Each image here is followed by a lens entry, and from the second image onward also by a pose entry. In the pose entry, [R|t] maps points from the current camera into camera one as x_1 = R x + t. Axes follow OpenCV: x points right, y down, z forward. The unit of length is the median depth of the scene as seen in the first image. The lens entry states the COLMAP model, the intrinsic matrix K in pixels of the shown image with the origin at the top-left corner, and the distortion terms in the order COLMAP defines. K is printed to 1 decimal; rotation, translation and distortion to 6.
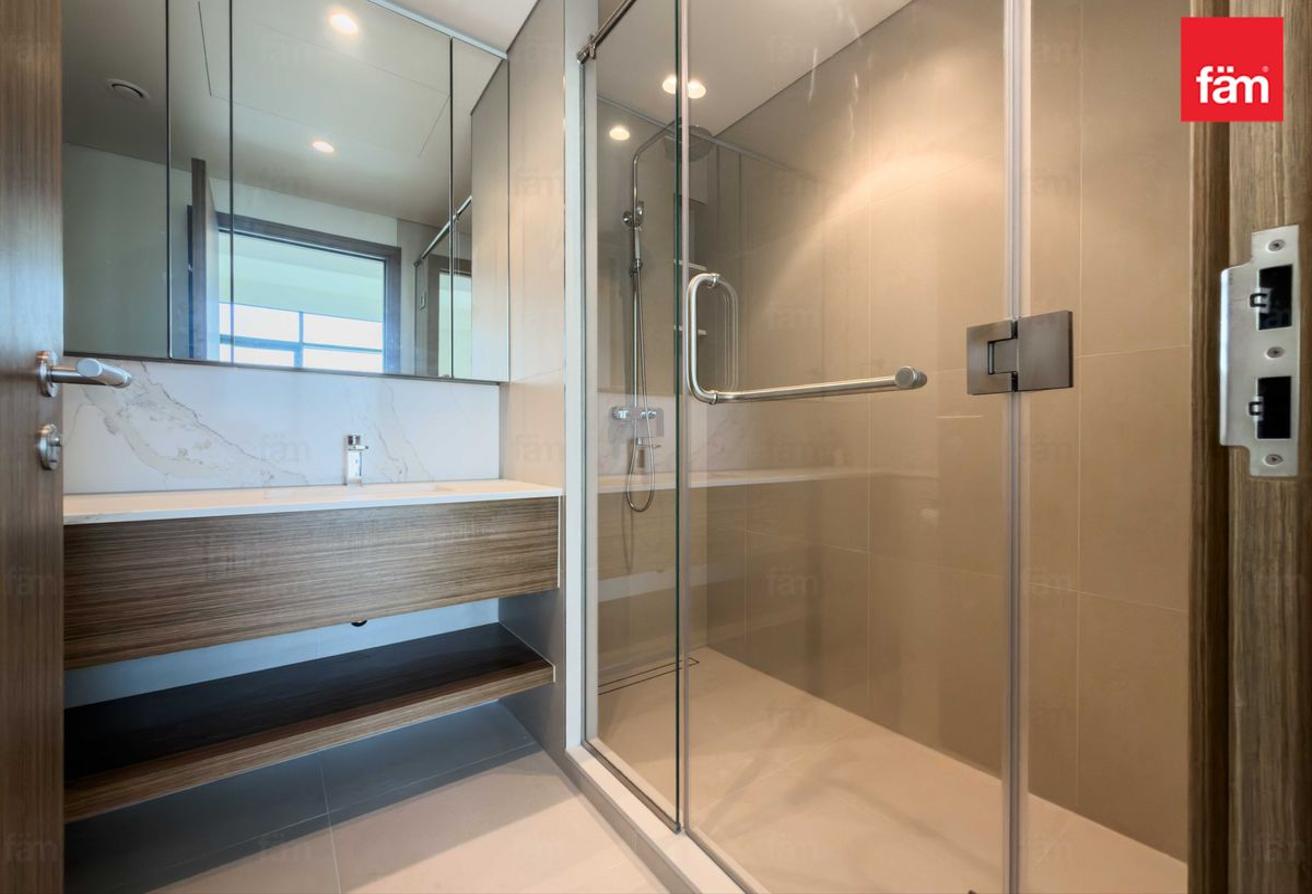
lens RADIAL K [[527.3, 0, 655.4], [0, 527.3, 446.8], [0, 0, 1]] dist [-0.002186, 0.000530]
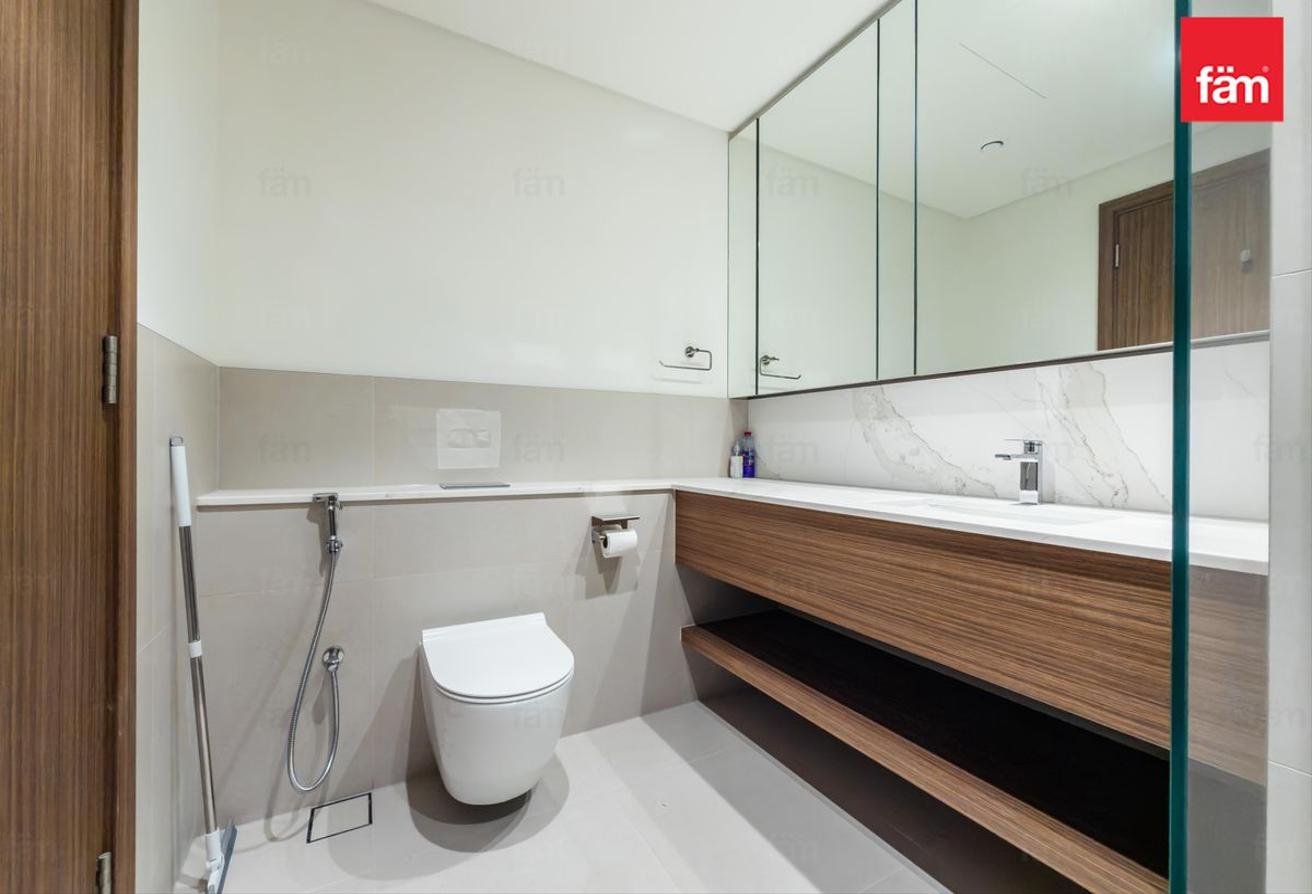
lens RADIAL K [[527.3, 0, 656.2], [0, 527.3, 447.9], [0, 0, 1]] dist [-0.002186, 0.000530]
pose [[-0.105397, -0.001321, -0.994429, 0.315658], [-0.007555, 0.999971, -0.000527, -0.006496], [0.994402, 0.007457, -0.105404, 0.577718]]
